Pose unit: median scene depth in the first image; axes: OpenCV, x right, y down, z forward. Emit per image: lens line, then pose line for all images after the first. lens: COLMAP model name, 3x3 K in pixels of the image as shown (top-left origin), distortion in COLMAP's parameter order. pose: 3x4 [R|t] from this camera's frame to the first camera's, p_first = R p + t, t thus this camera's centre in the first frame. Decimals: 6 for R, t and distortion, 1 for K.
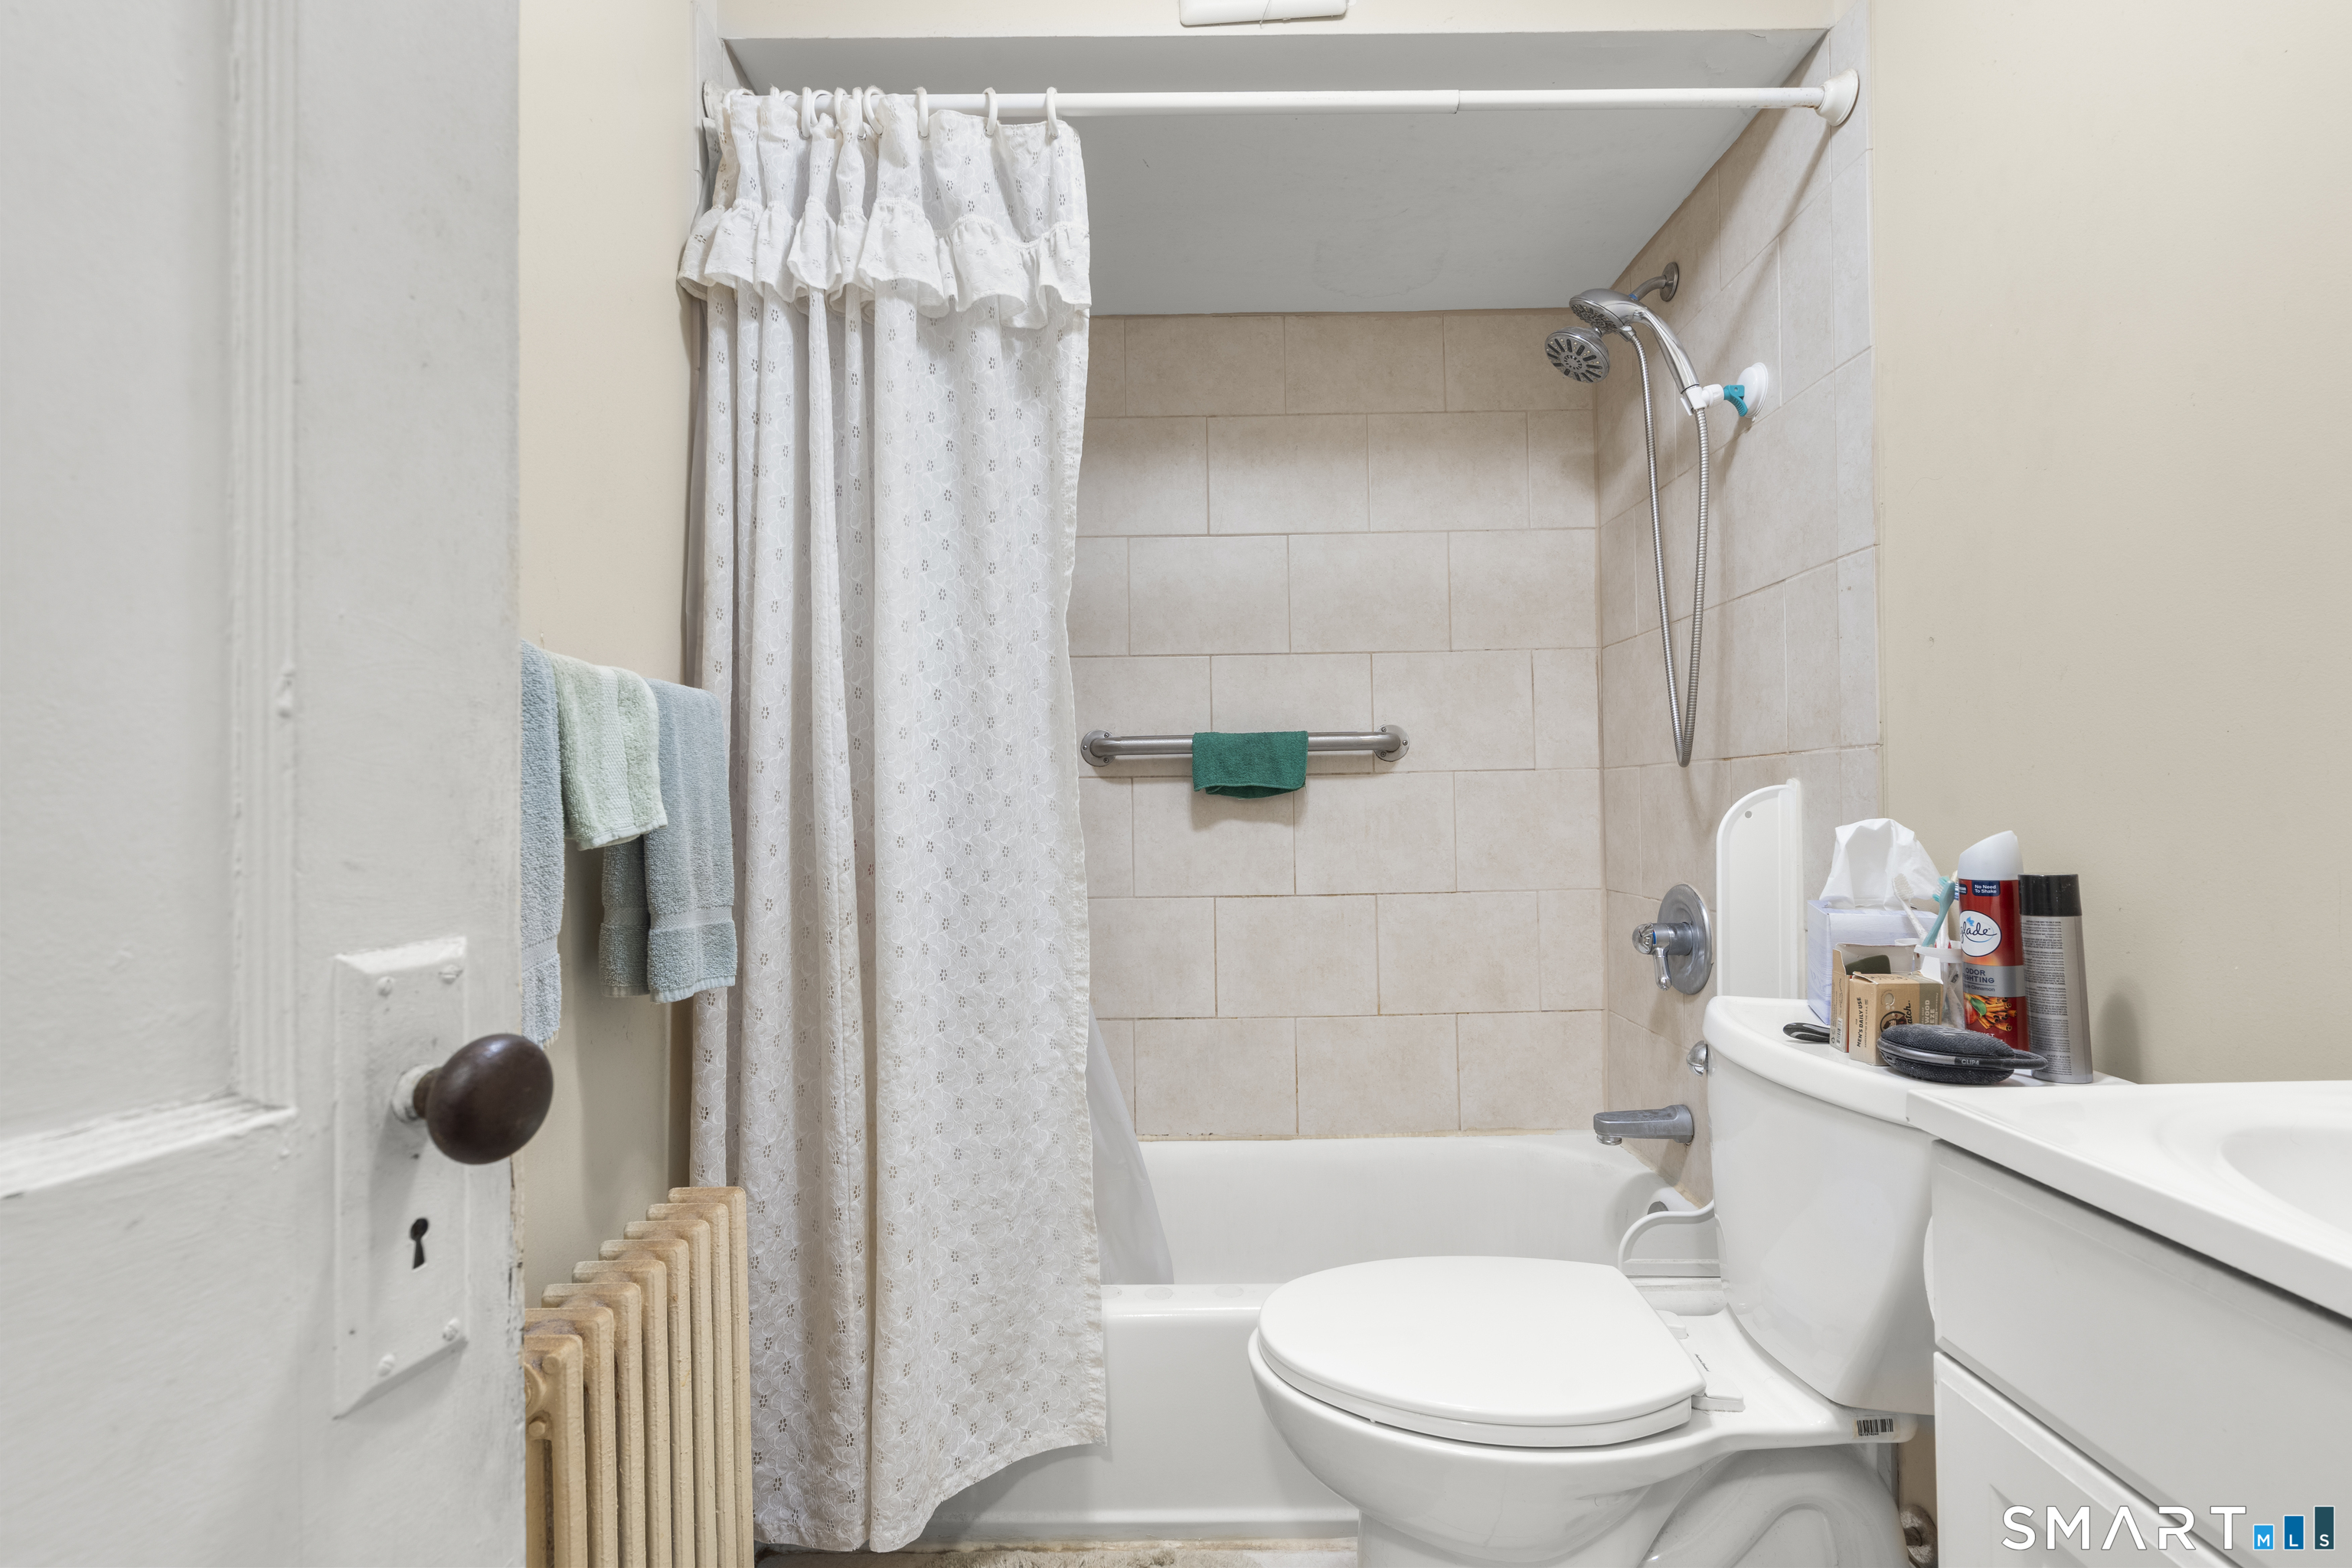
lens RADIAL K [[1064.3, 0, 1176.6], [0, 1064.3, 793.7], [0, 0, 1]] dist [-0.004831, 0.003858]
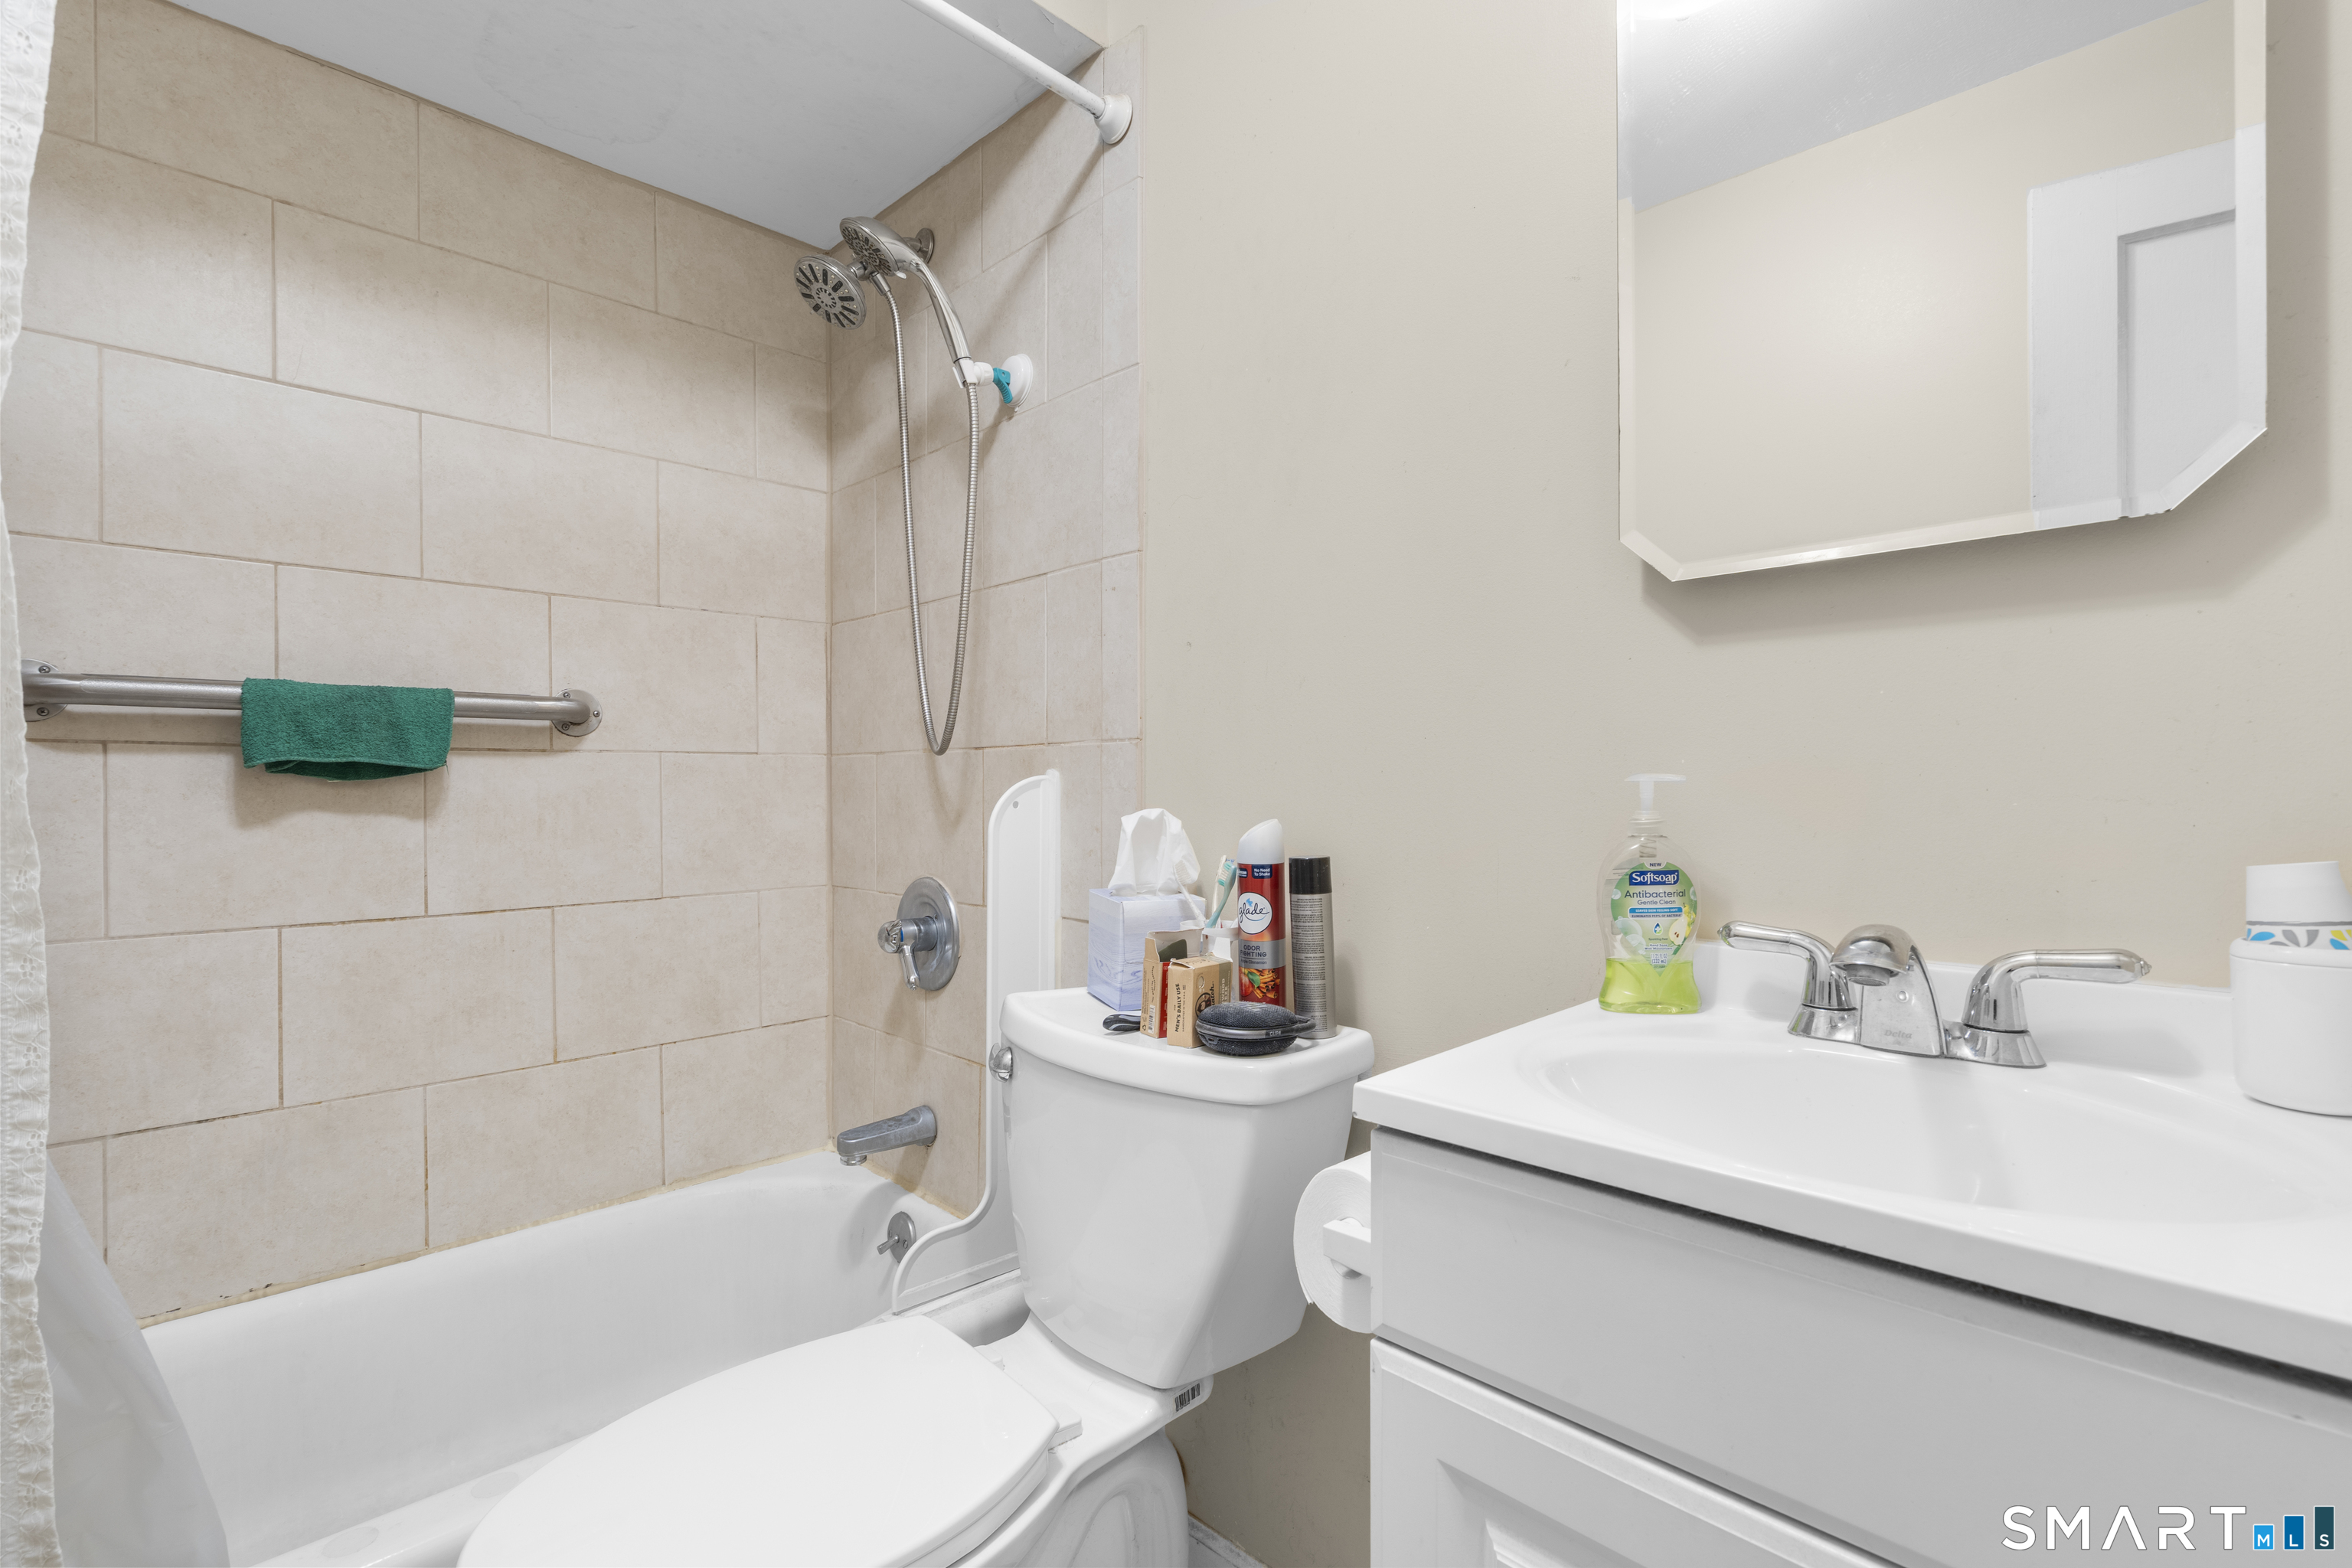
lens RADIAL K [[1064.3, 0, 1181.1], [0, 1064.3, 794.2], [0, 0, 1]] dist [-0.004831, 0.003858]
pose [[0.703976, 0.008964, 0.710167, -0.048061], [-0.015554, 0.999875, 0.002798, 0.003756], [-0.710054, -0.013016, 0.704027, 0.158085]]
